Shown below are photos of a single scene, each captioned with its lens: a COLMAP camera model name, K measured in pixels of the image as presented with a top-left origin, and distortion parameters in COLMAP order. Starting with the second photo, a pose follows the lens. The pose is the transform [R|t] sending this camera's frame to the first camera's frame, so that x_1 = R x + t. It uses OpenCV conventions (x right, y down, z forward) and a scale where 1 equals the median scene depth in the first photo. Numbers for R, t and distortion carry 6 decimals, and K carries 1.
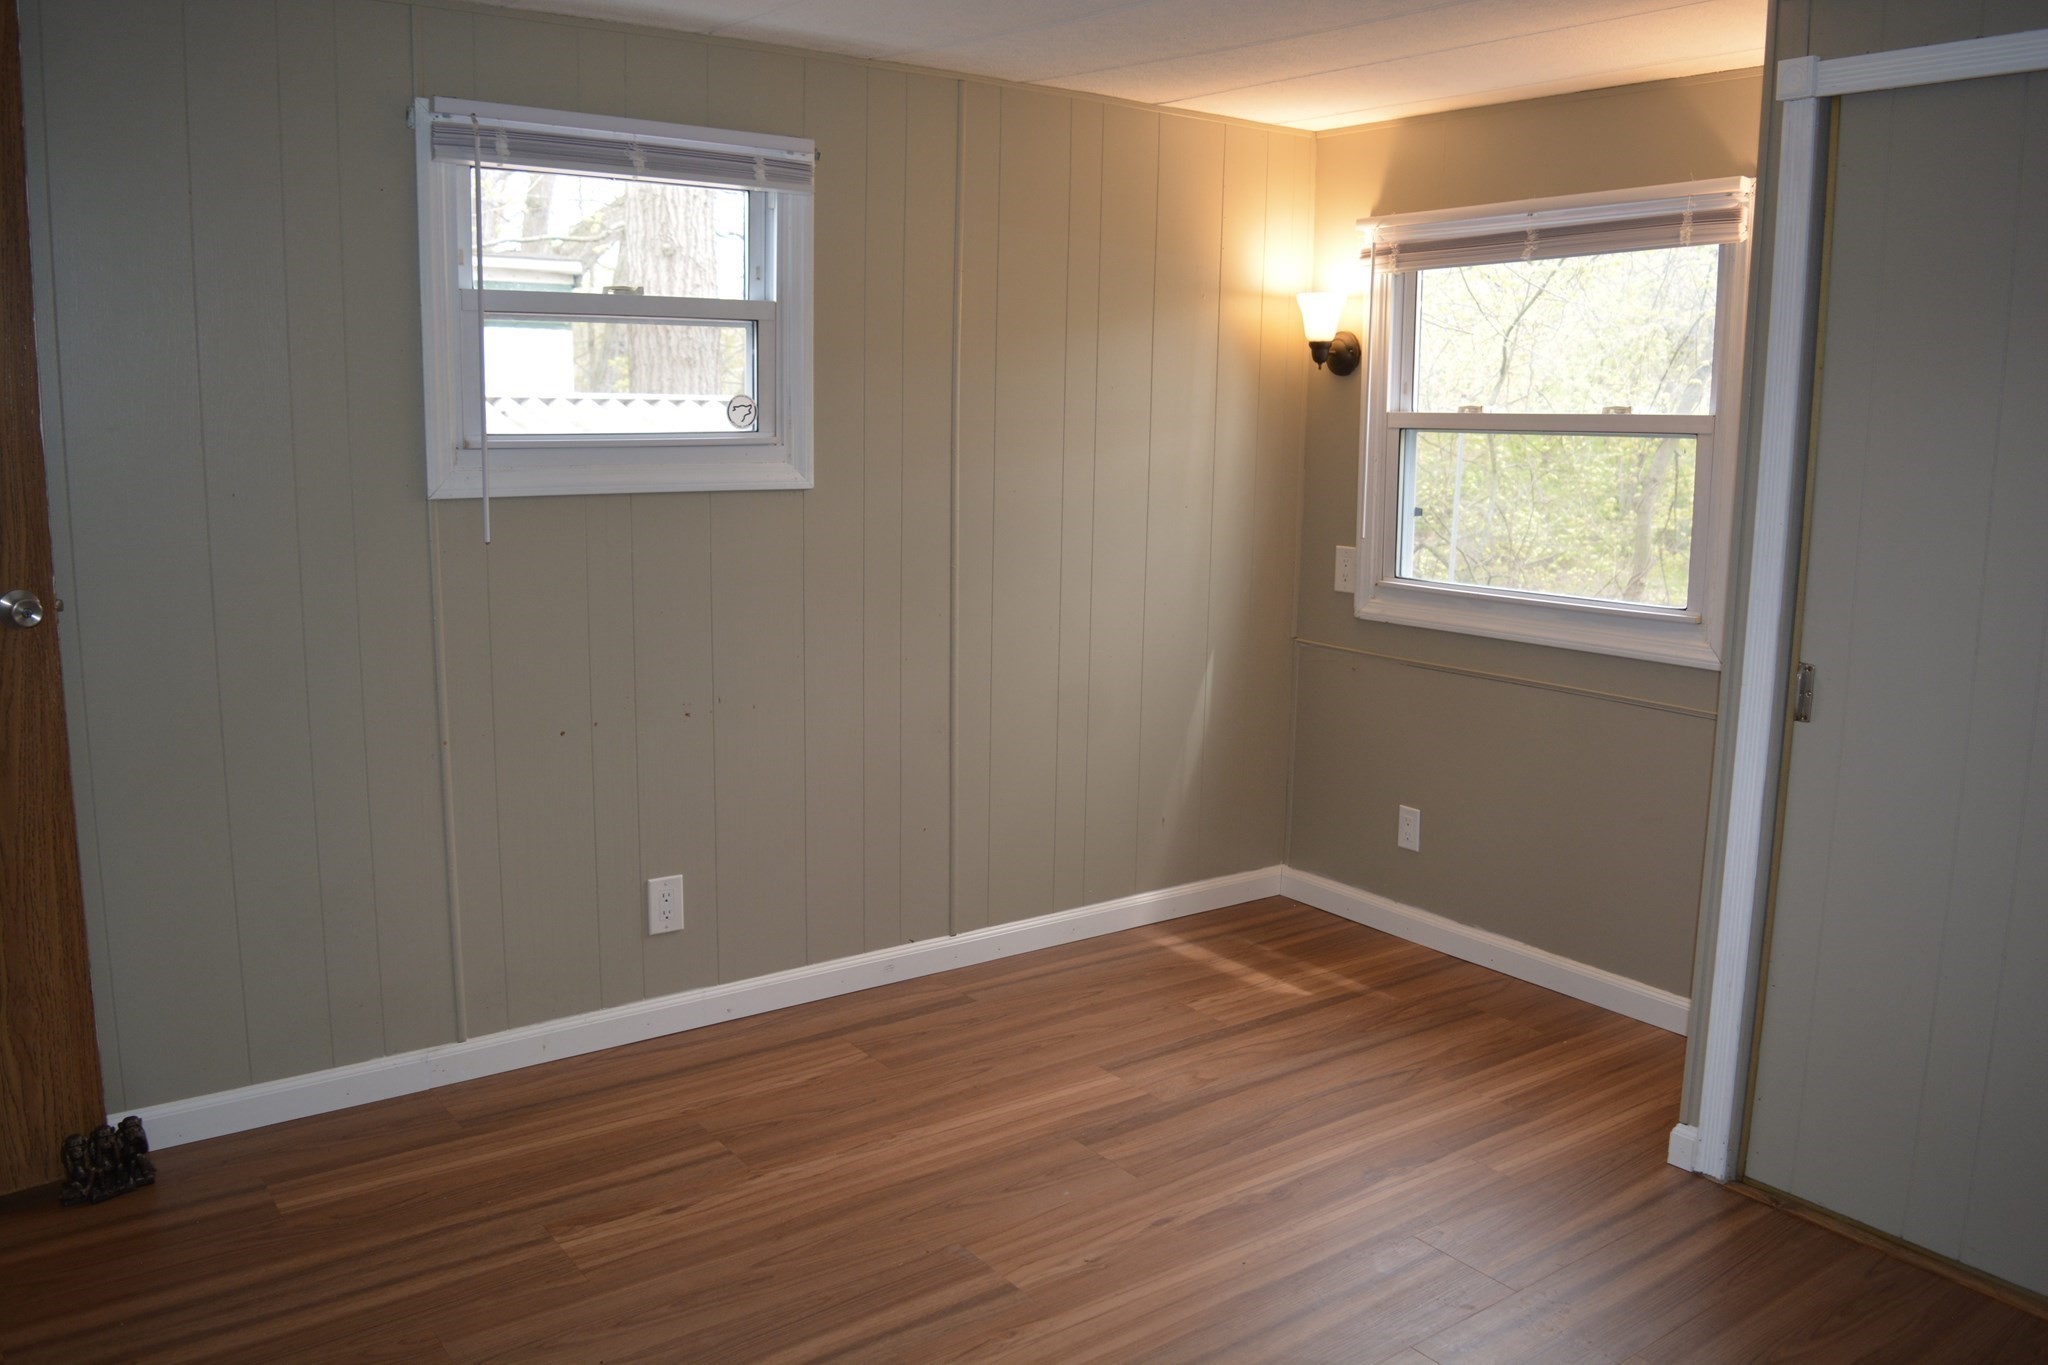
lens RADIAL K [[1588.1, 0, 1024.0], [0, 1588.1, 682.5], [0, 0, 1]] dist [-0.089016, 0.007456]
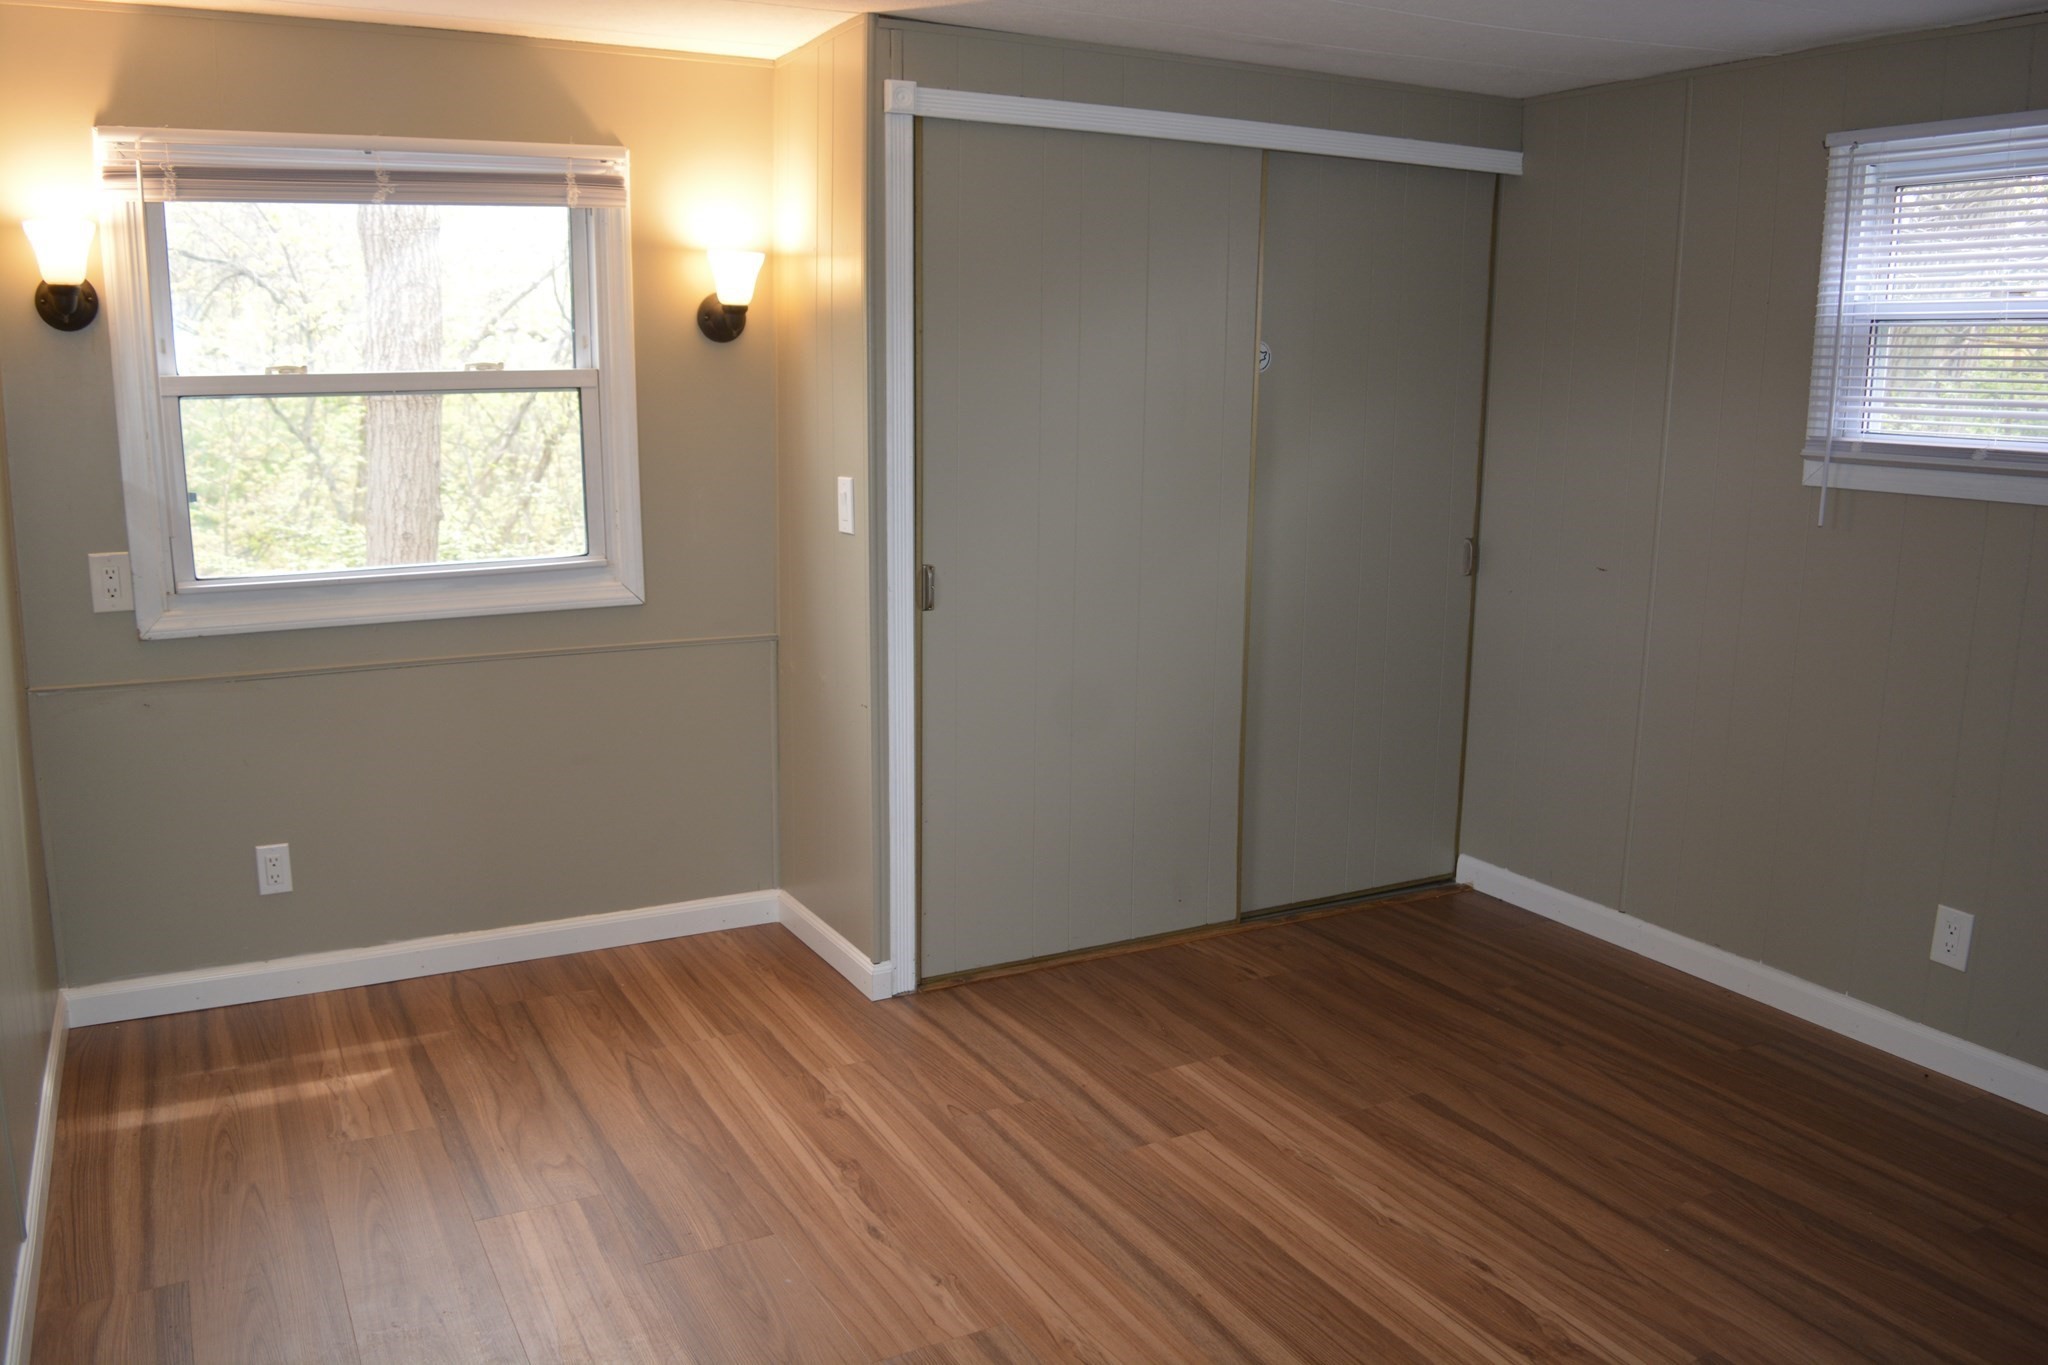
lens RADIAL K [[1588.1, 0, 1024.0], [0, 1588.1, 682.5], [0, 0, 1]] dist [-0.089016, 0.007456]
pose [[0.135018, -0.201631, 0.970111, -0.531876], [0.162568, 0.970316, 0.179047, -0.095907], [-0.977416, 0.133534, 0.163789, 0.500015]]
